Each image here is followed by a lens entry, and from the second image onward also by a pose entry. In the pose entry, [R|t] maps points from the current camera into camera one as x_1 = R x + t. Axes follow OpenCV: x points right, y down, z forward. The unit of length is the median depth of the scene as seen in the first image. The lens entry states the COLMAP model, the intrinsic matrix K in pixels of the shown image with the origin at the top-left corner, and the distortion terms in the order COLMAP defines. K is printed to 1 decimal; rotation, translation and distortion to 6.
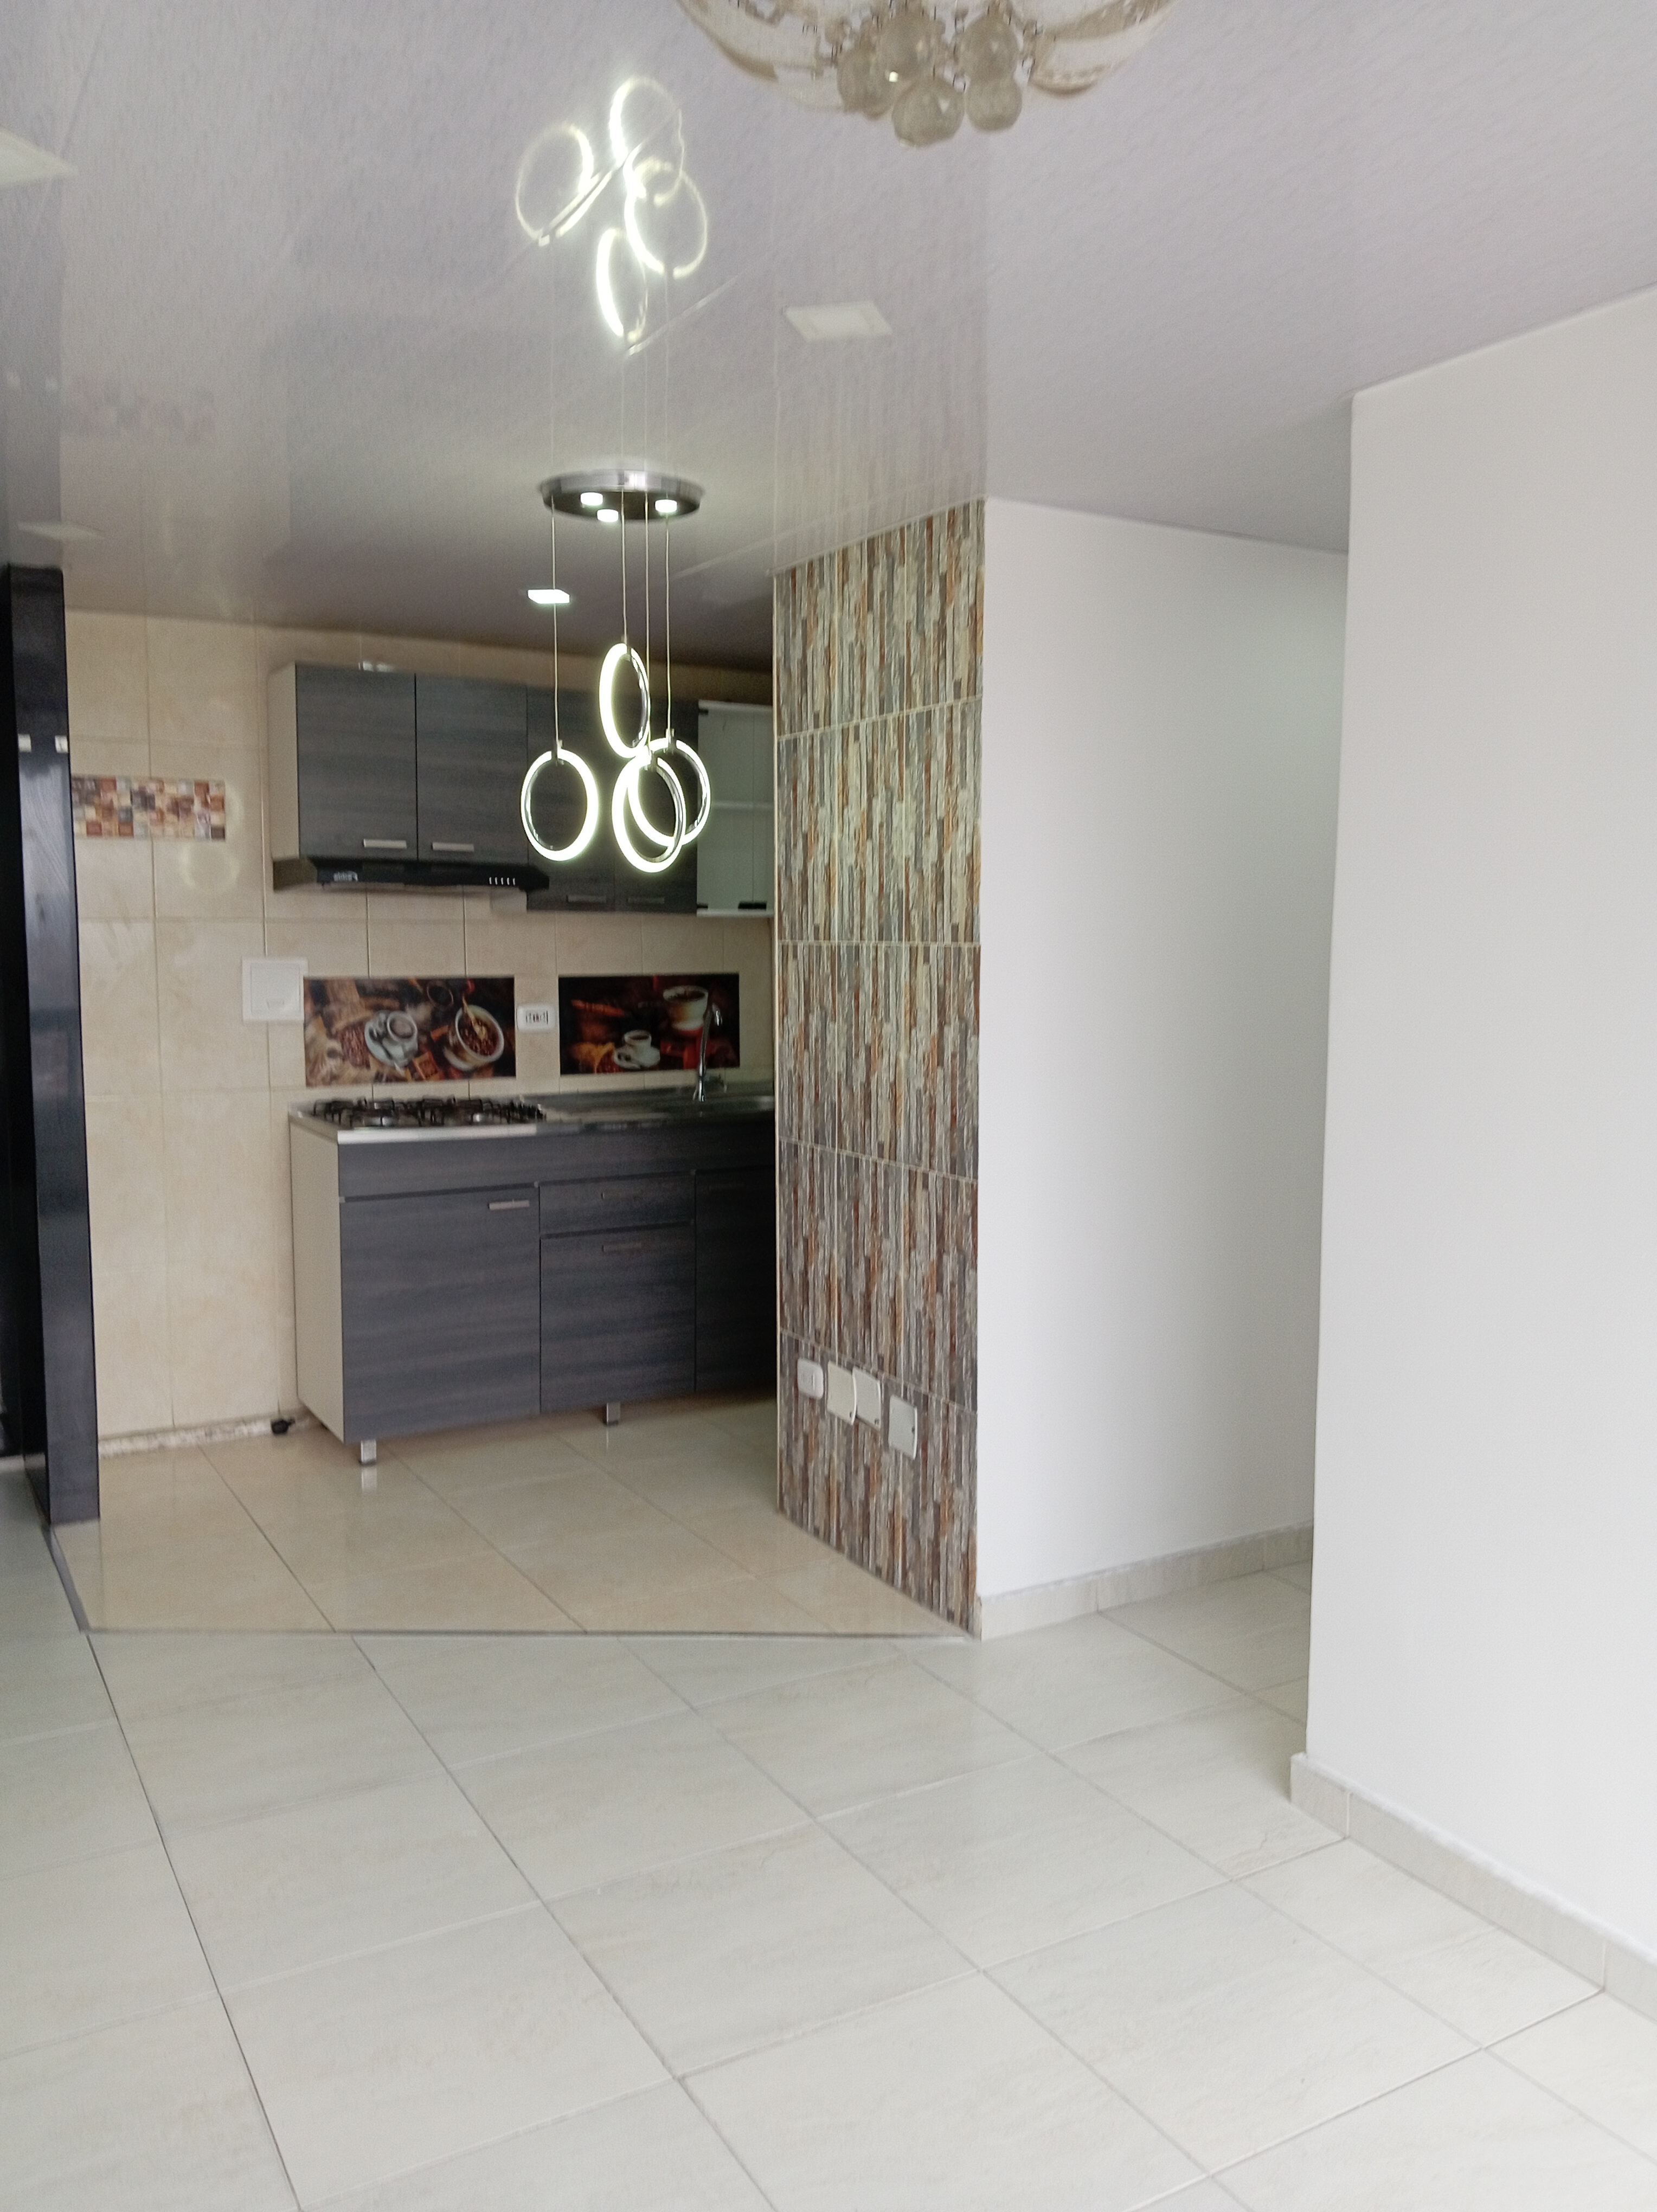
lens RADIAL K [[1747.9, 0, 828.5], [0, 1747.9, 1106.0], [0, 0, 1]] dist [0.030910, -0.113400]
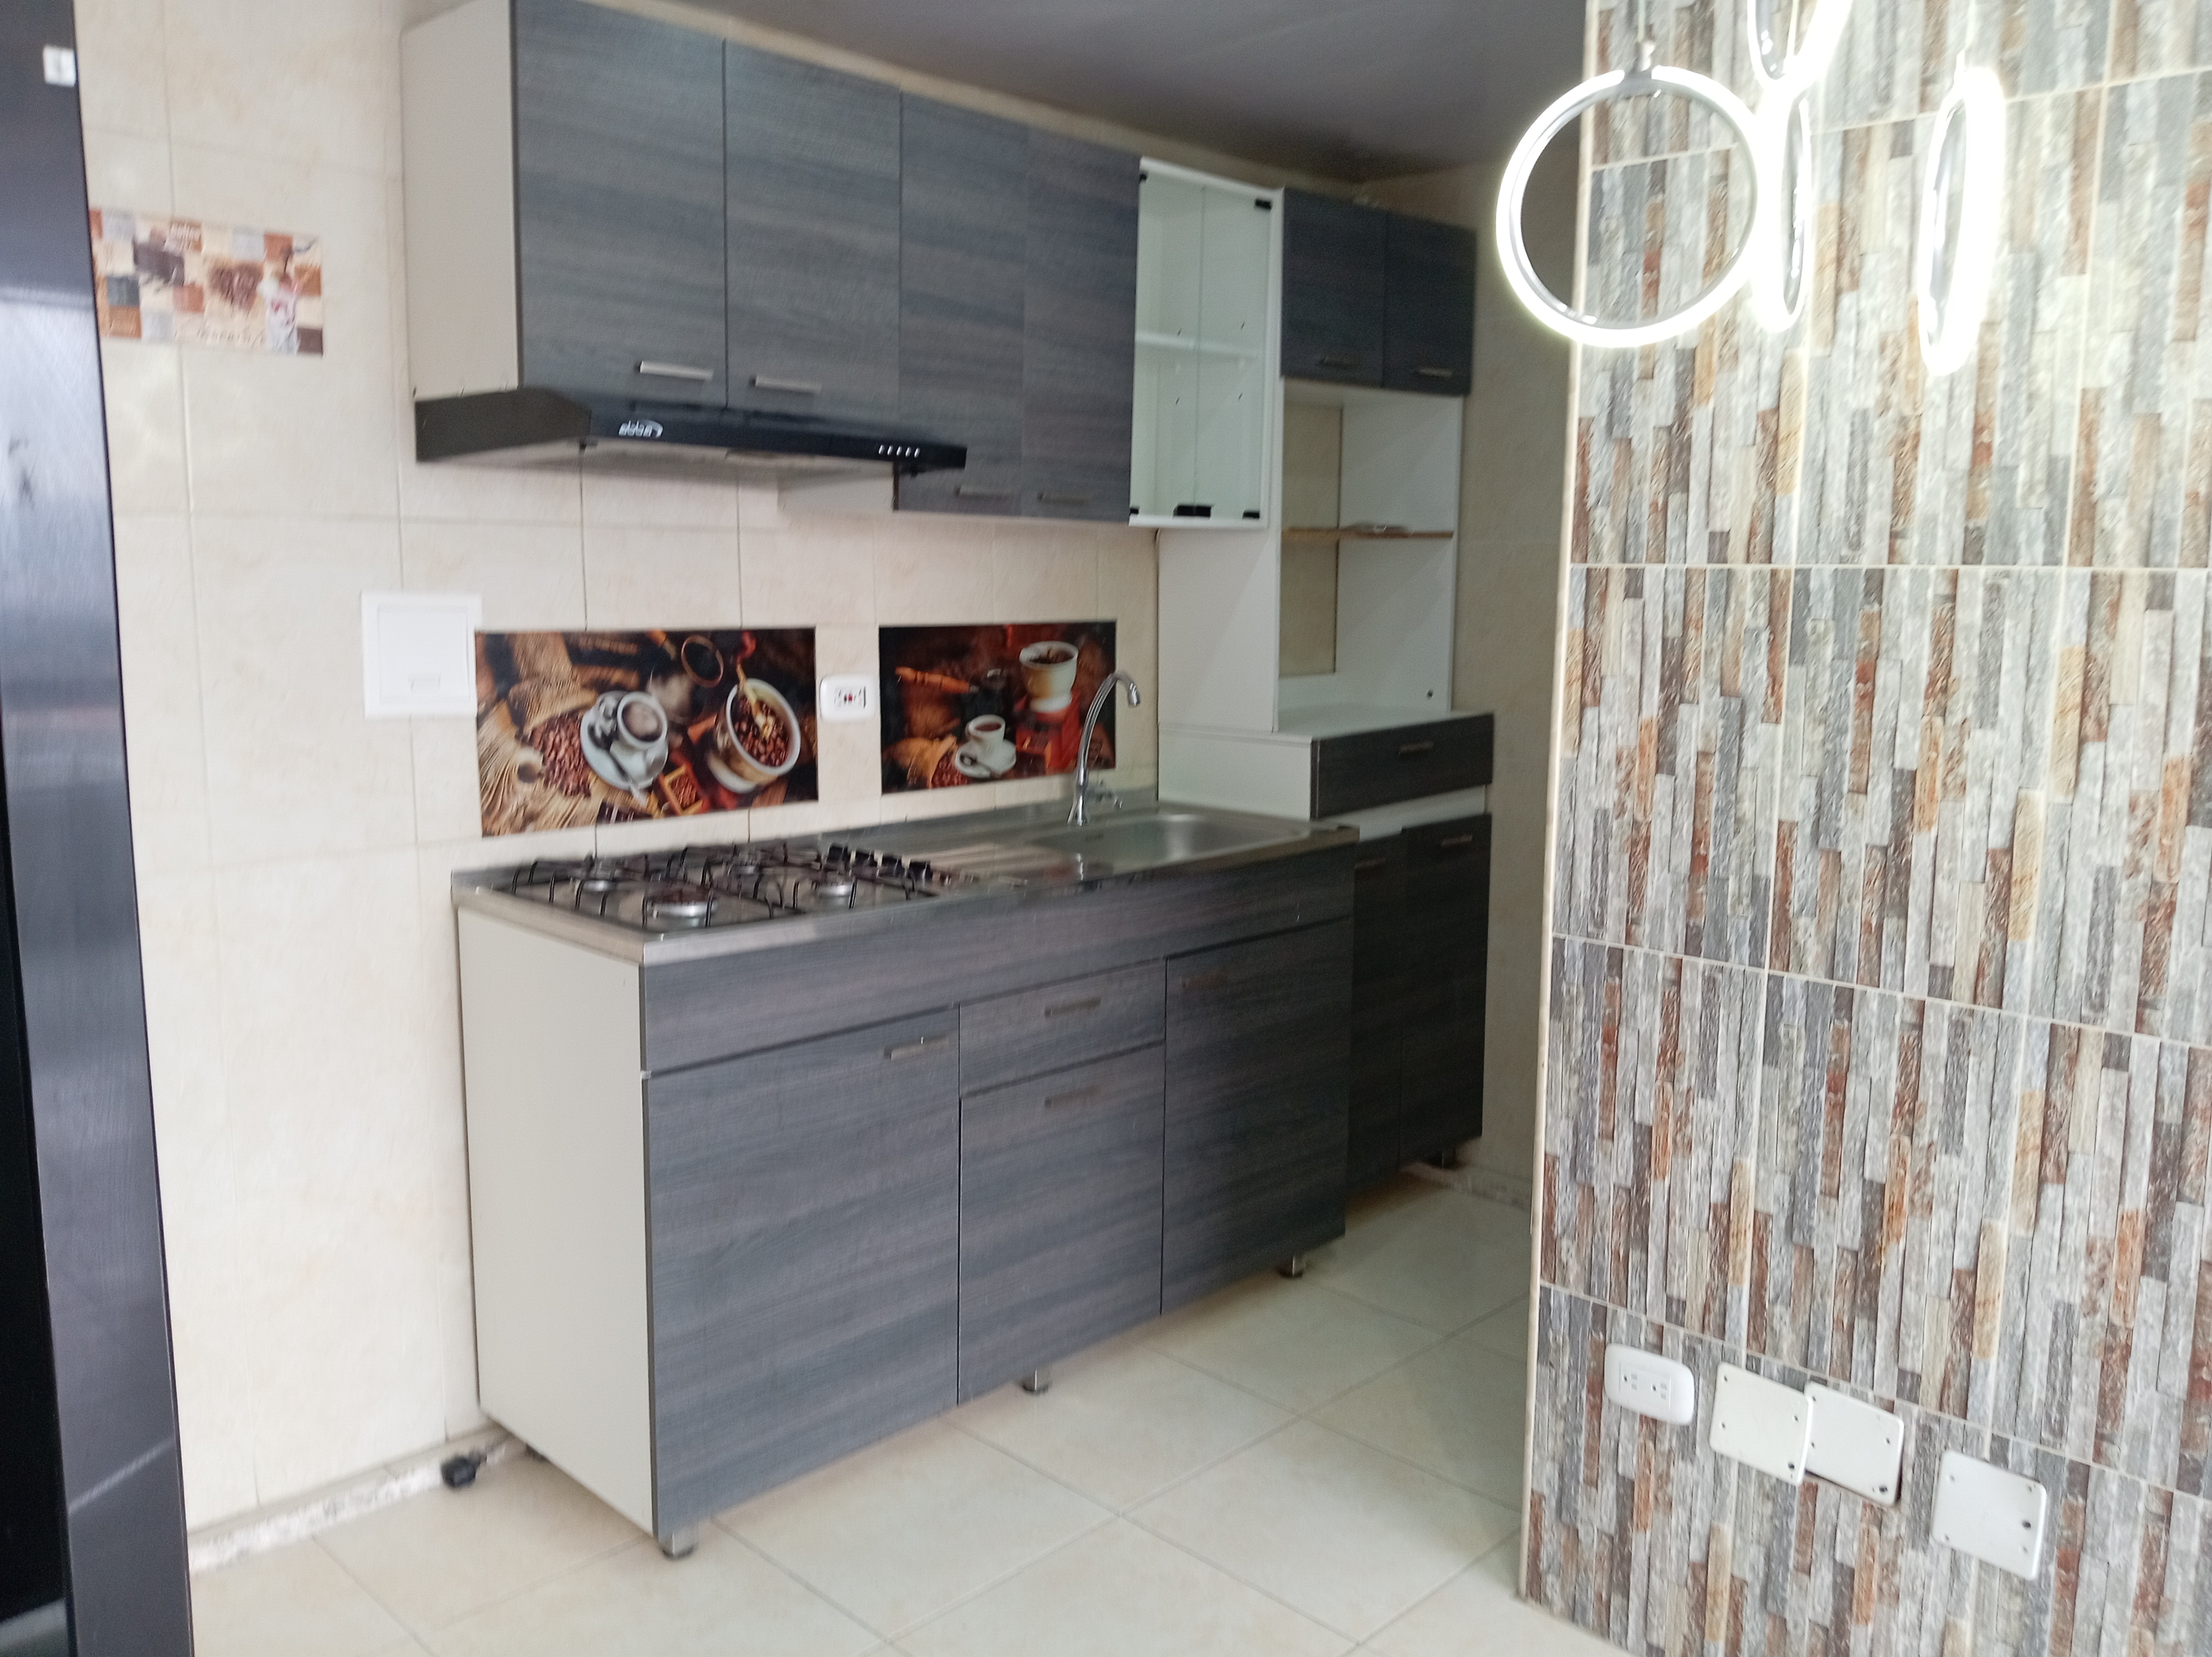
lens RADIAL K [[1747.9, 0, 1101.1], [0, 1747.9, 837.4], [0, 0, 1]] dist [0.030910, -0.113400]
pose [[0.966795, -0.031100, 0.253654, -0.253282], [0.018072, 0.998402, 0.053534, -0.036223], [-0.254914, -0.047173, 0.965812, 0.441958]]
